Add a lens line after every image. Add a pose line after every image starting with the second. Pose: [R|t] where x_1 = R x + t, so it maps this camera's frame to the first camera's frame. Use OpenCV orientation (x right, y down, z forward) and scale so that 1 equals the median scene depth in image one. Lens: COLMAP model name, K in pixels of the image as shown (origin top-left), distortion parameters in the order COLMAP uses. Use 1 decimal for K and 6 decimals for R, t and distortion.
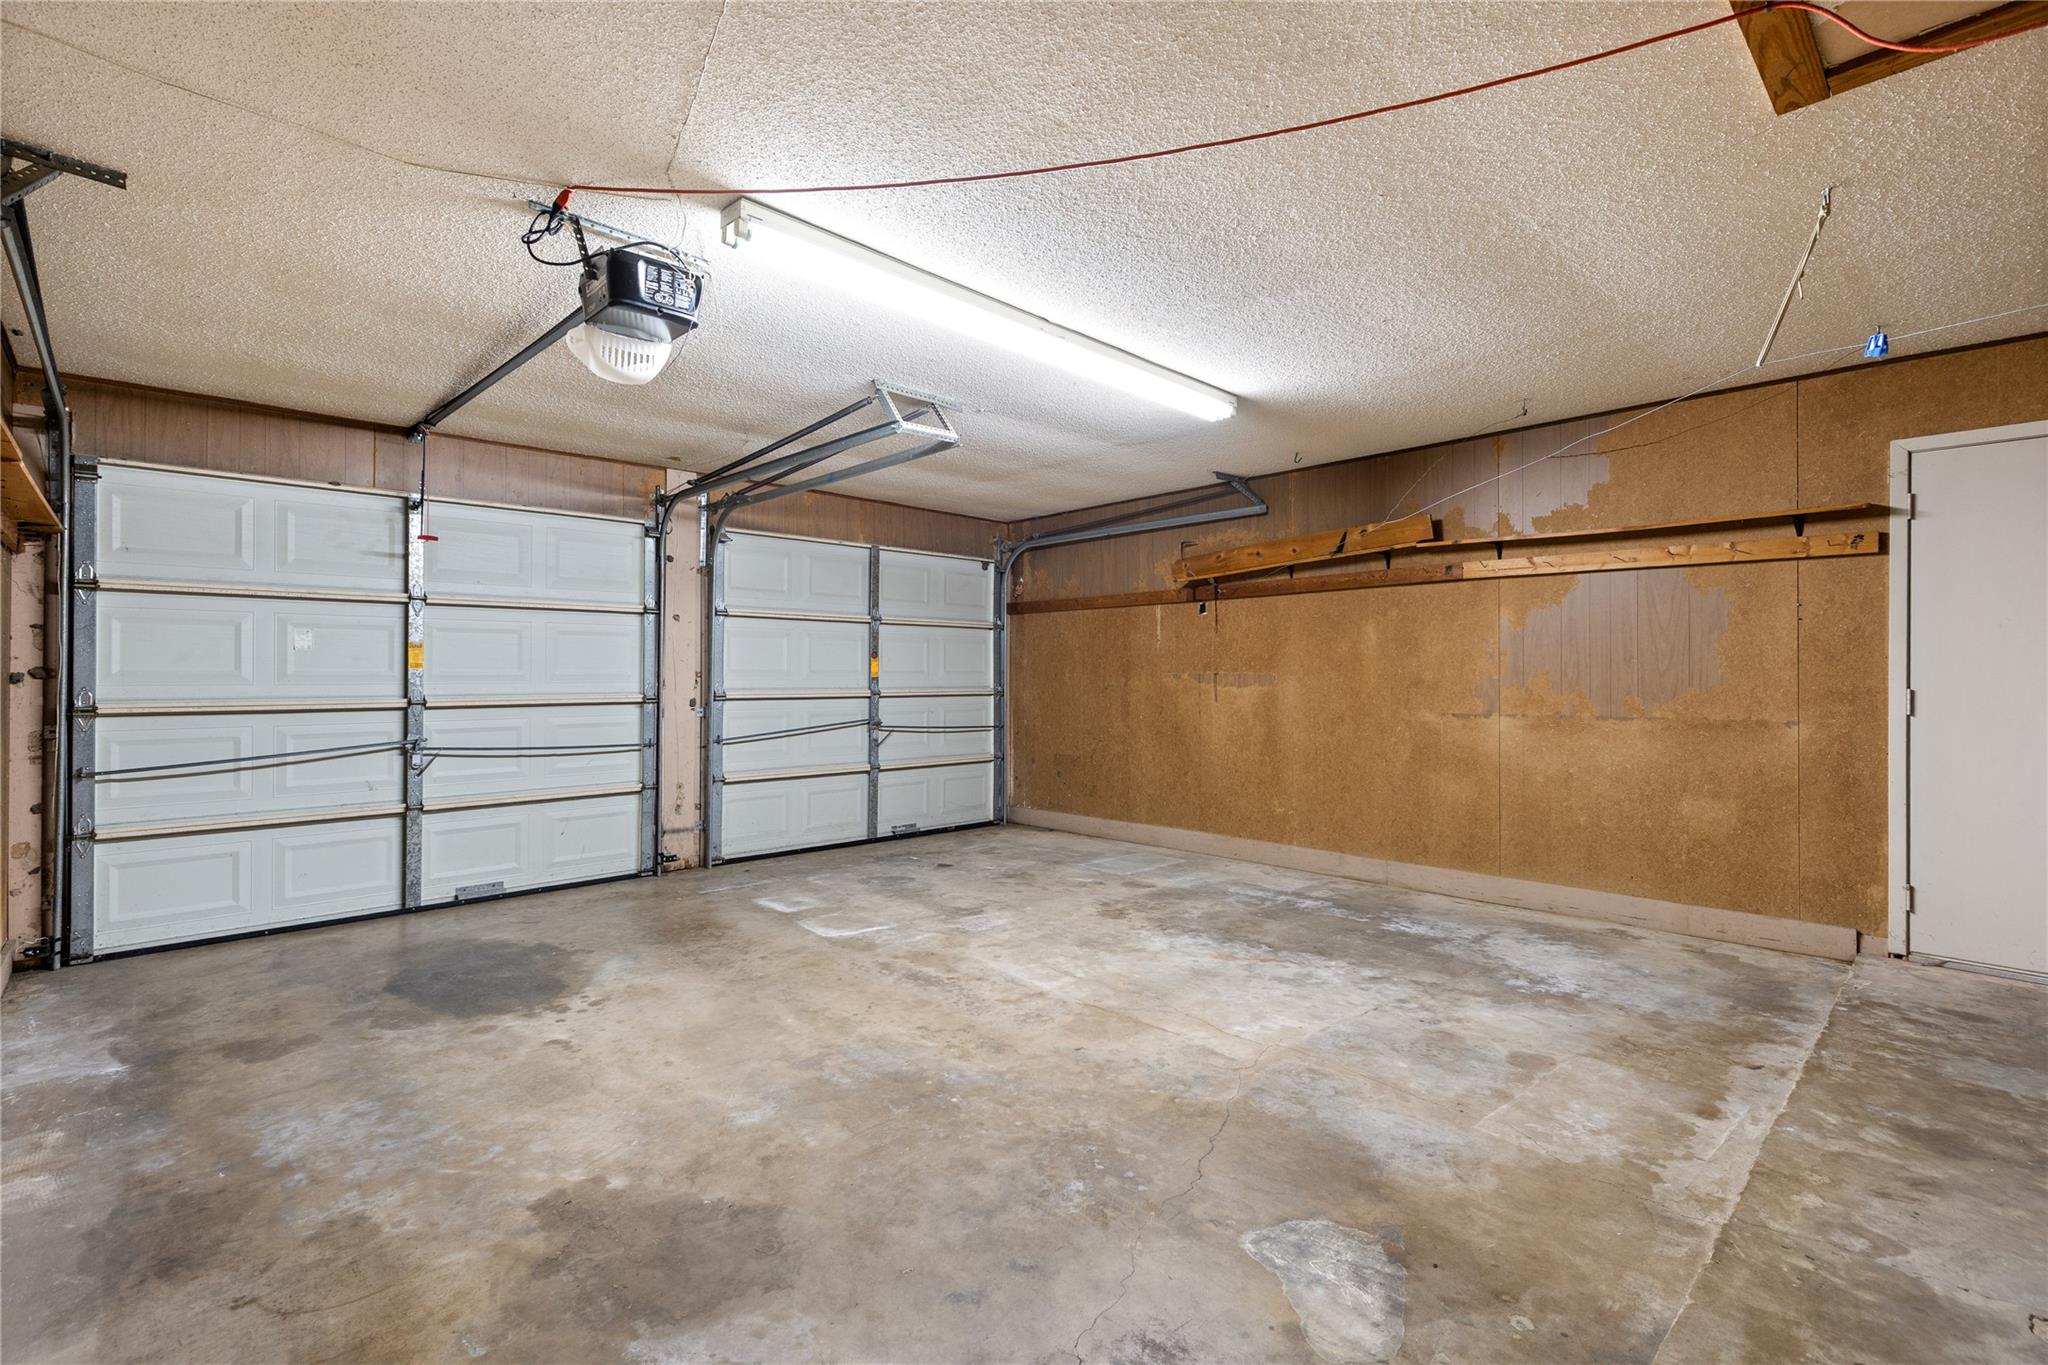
lens RADIAL K [[928.7, 0, 1024.9], [0, 928.7, 675.1], [0, 0, 1]] dist [0.004162, -0.001068]
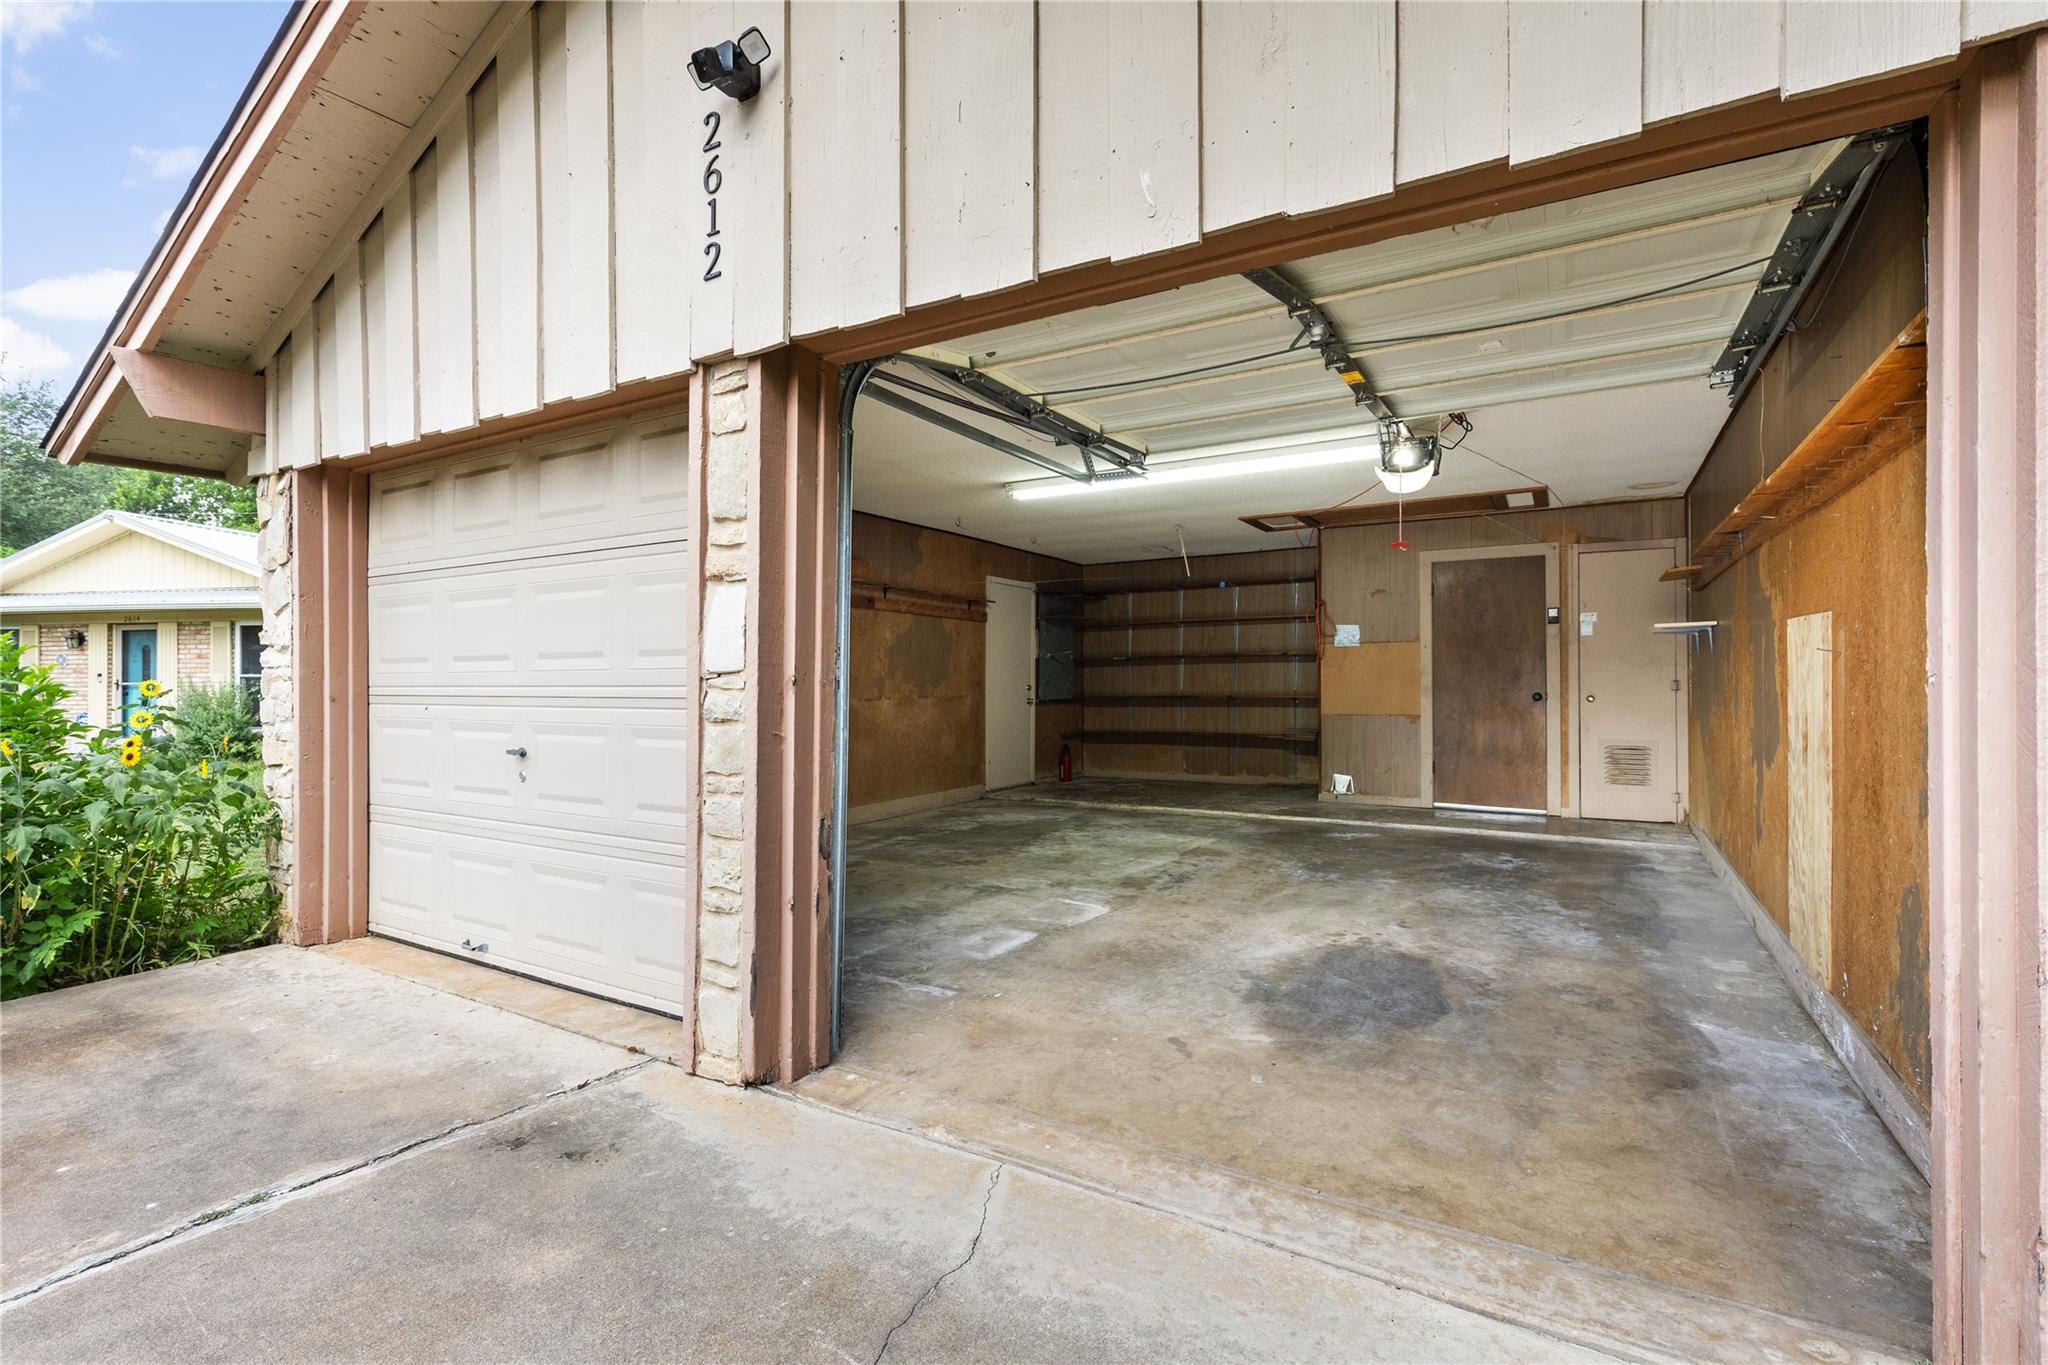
lens RADIAL K [[928.7, 0, 1024.2], [0, 928.7, 682.1], [0, 0, 1]] dist [0.004162, -0.001068]
pose [[-0.275084, -0.000743, 0.961420, -1.530209], [0.000542, 0.999999, 0.000928, 0.022159], [-0.961420, 0.000777, -0.275084, 1.747024]]
